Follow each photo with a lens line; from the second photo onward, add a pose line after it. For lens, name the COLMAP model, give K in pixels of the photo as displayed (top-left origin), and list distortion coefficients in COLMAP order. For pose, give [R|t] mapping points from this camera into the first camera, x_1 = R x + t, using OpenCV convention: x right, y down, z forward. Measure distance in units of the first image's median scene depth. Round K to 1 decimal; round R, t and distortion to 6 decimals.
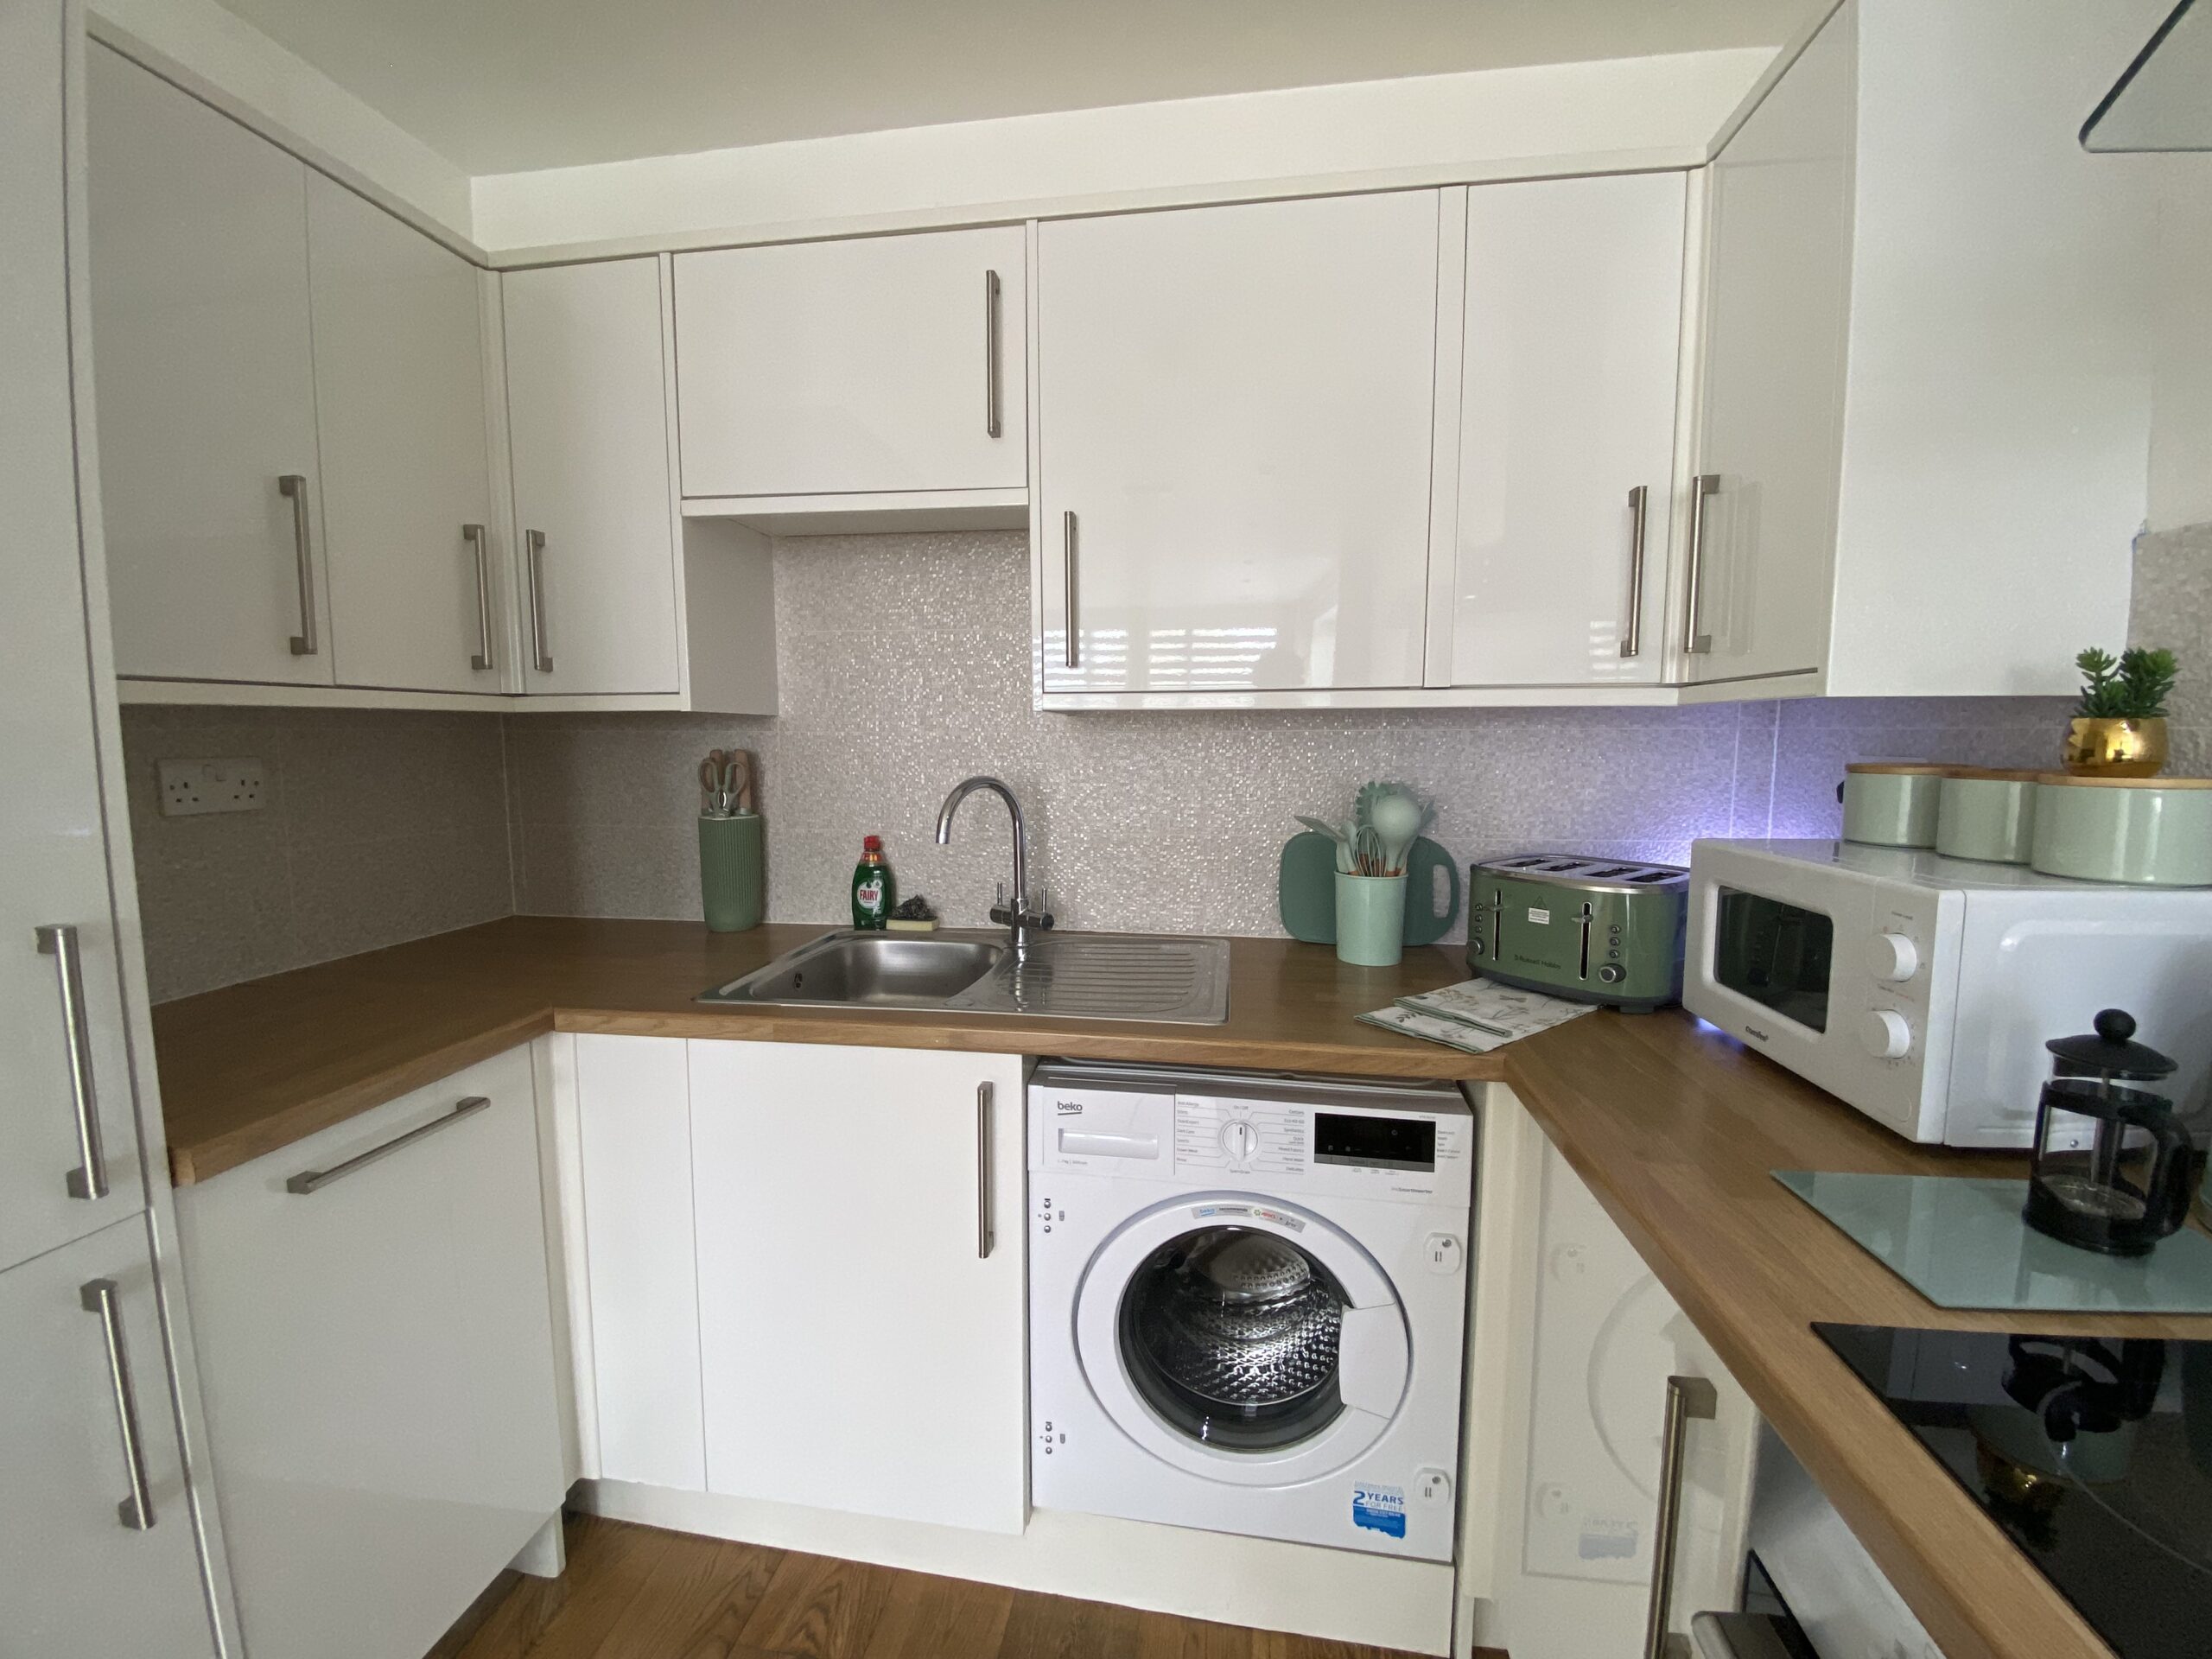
lens RADIAL K [[890.8, 0, 1110.9], [0, 890.8, 828.5], [0, 0, 1]] dist [0.053392, -0.037334]
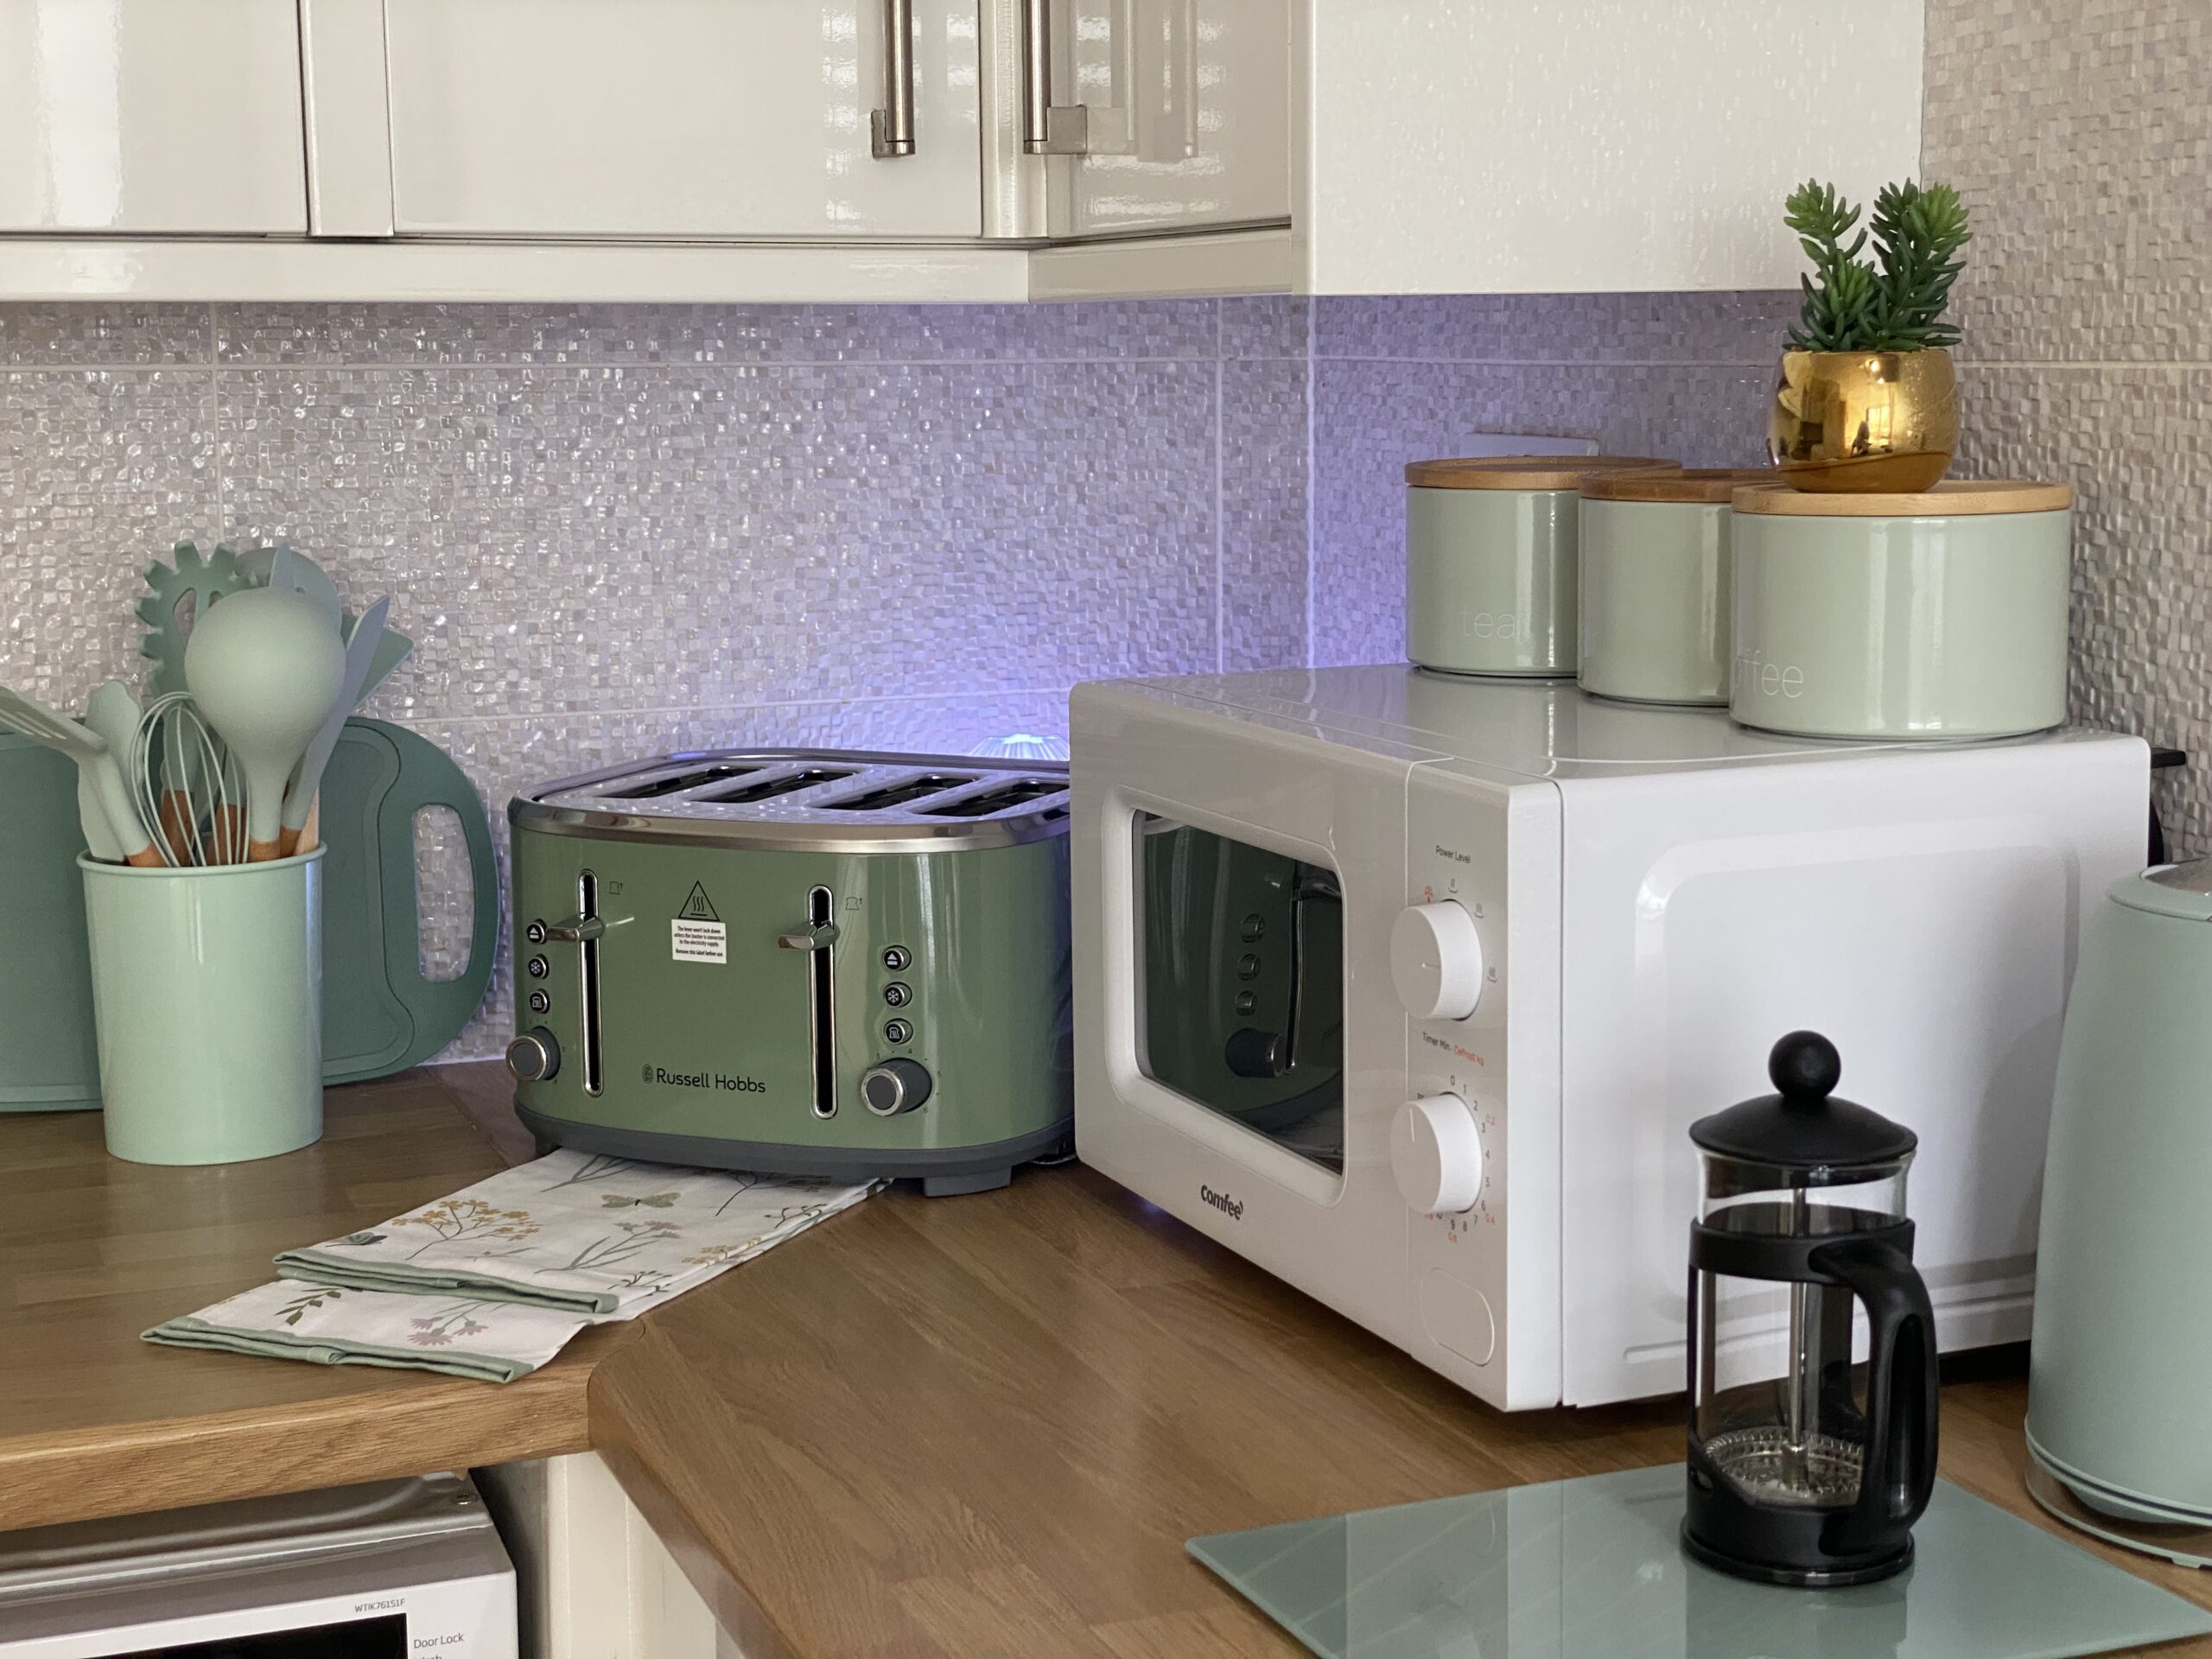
lens RADIAL K [[3334.4, 0, 1104.8], [0, 3334.4, 791.2], [0, 0, 1]] dist [0.154351, -0.508567]
pose [[0.875121, -0.072122, 0.478499, 0.025856], [0.056992, 0.997310, 0.046088, -0.006810], [-0.480536, -0.013062, 0.876878, -0.167391]]
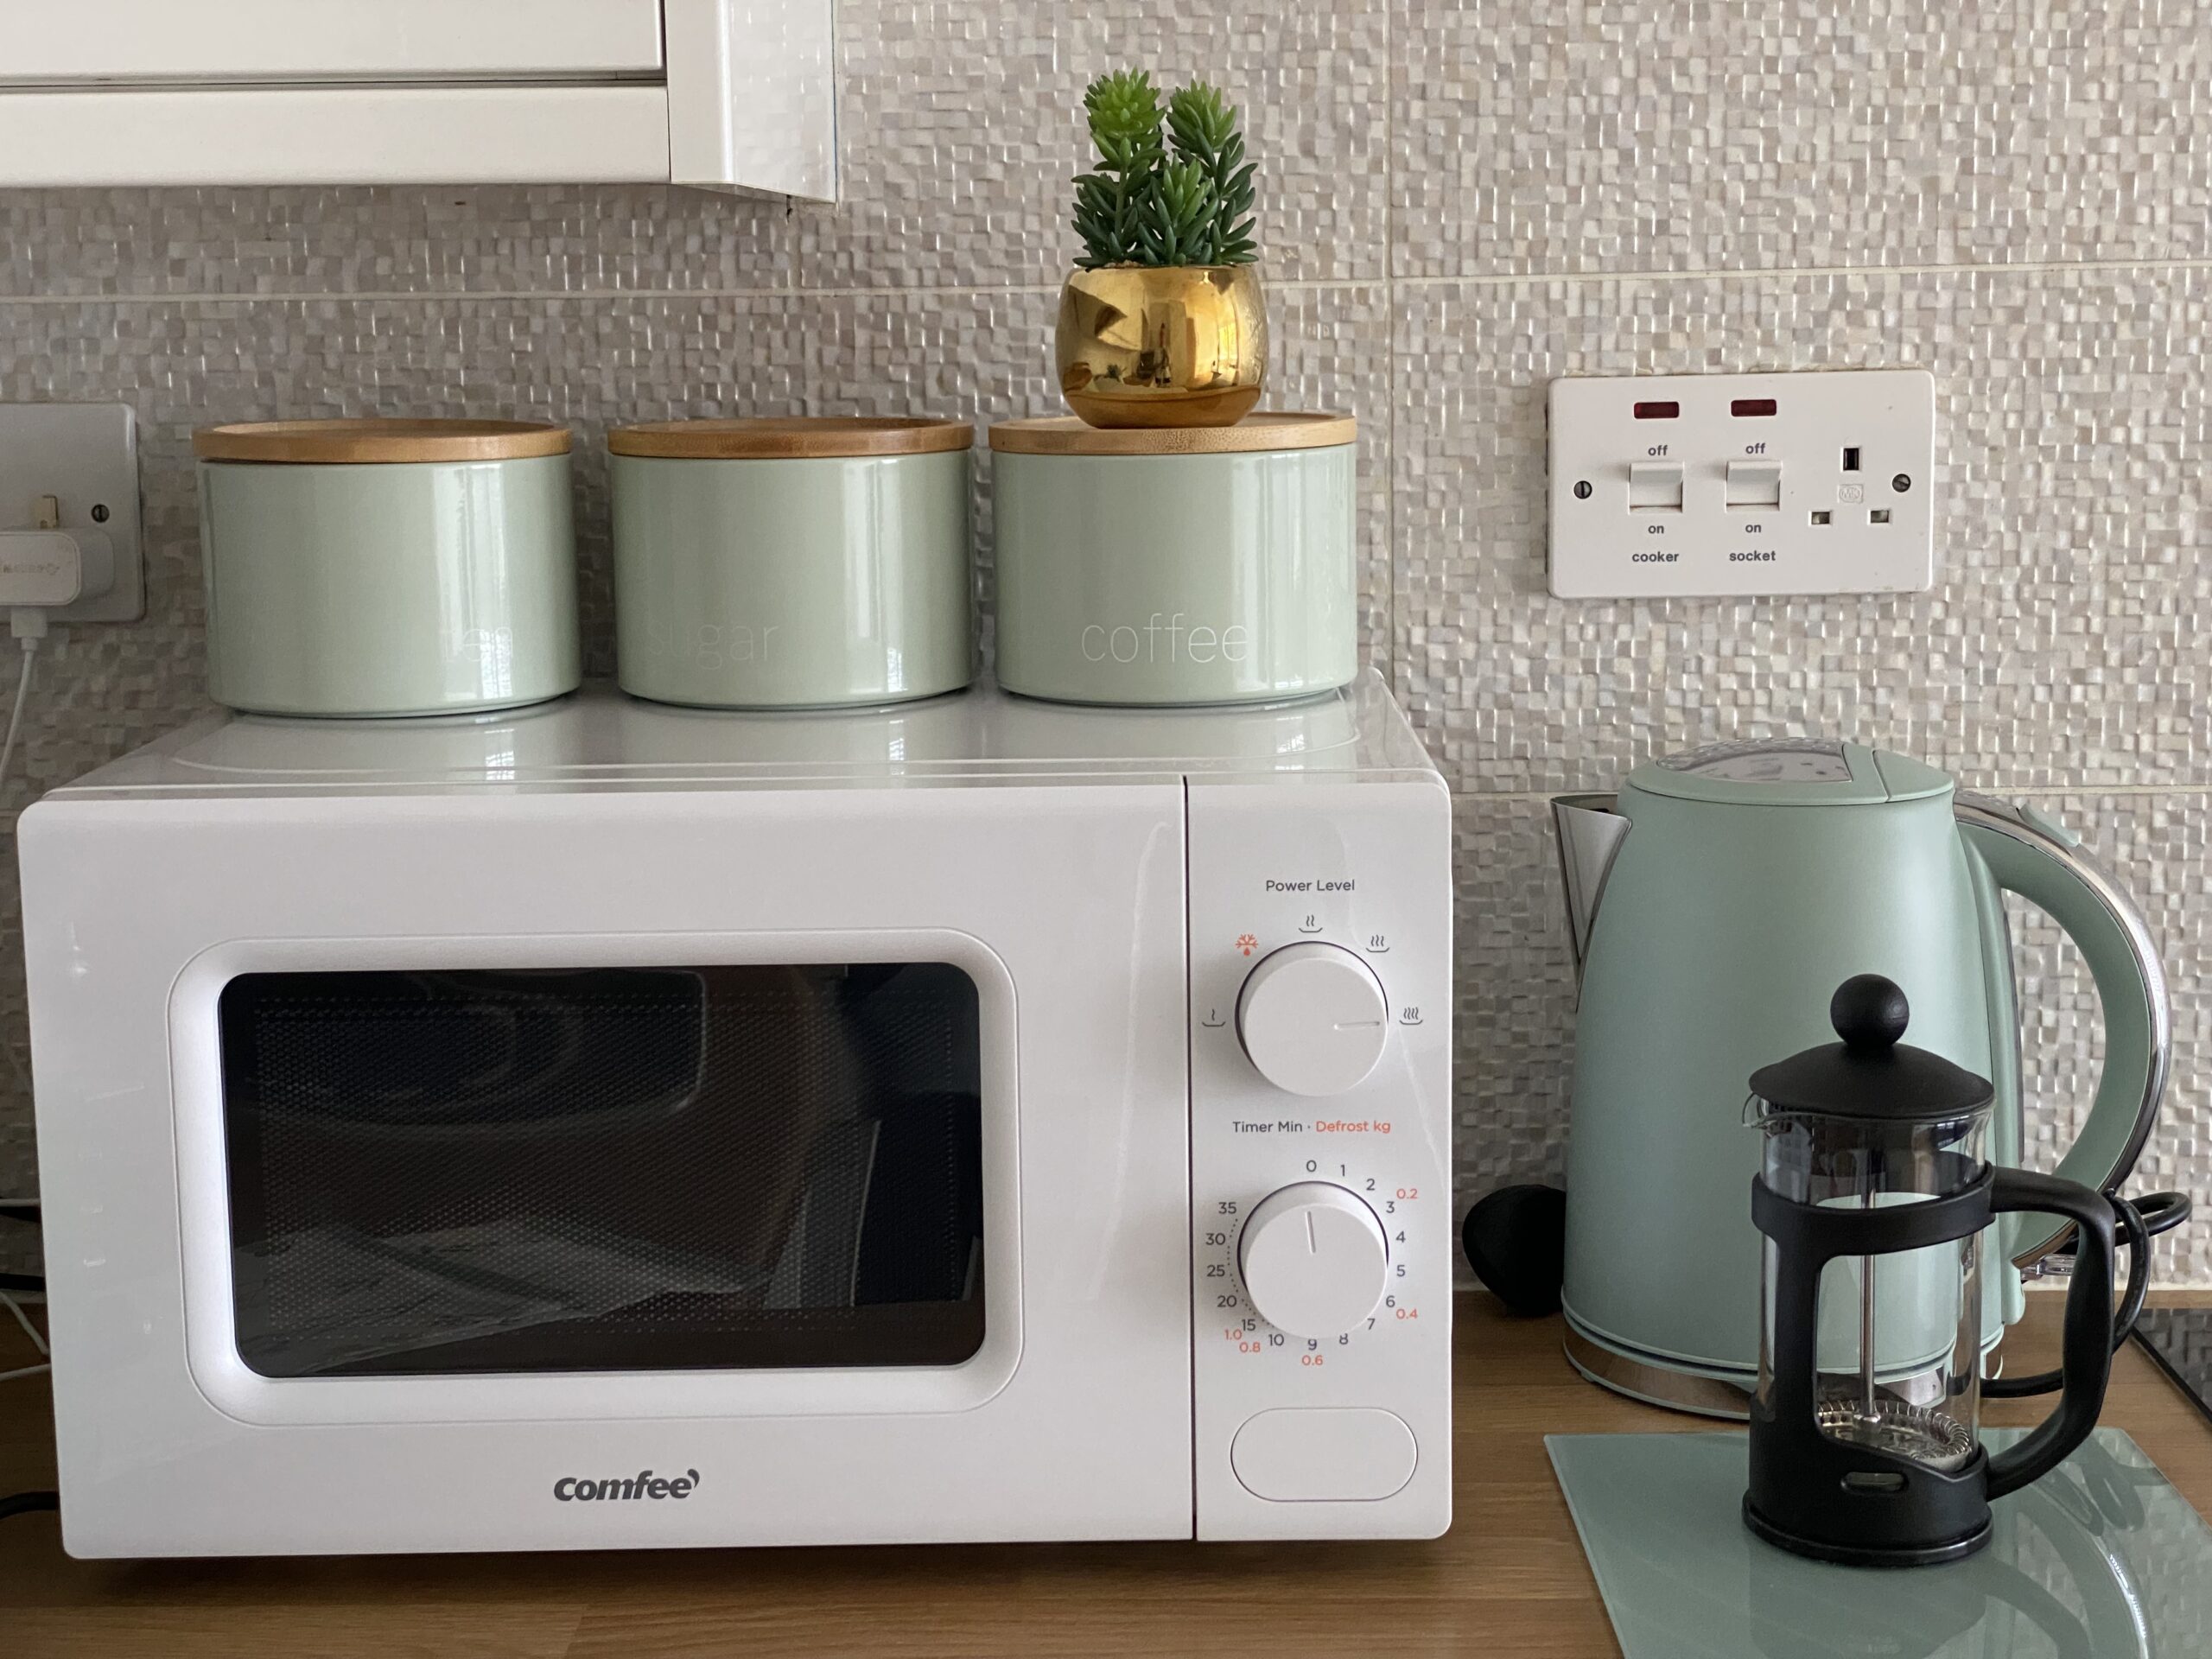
lens RADIAL K [[3334.4, 0, 1104.8], [0, 3334.4, 791.2], [0, 0, 1]] dist [0.154351, -0.508567]
pose [[-0.094468, -0.159886, 0.982605, -0.211421], [0.116366, 0.978480, 0.170402, -0.113763], [-0.988704, 0.130439, -0.073830, 0.869548]]
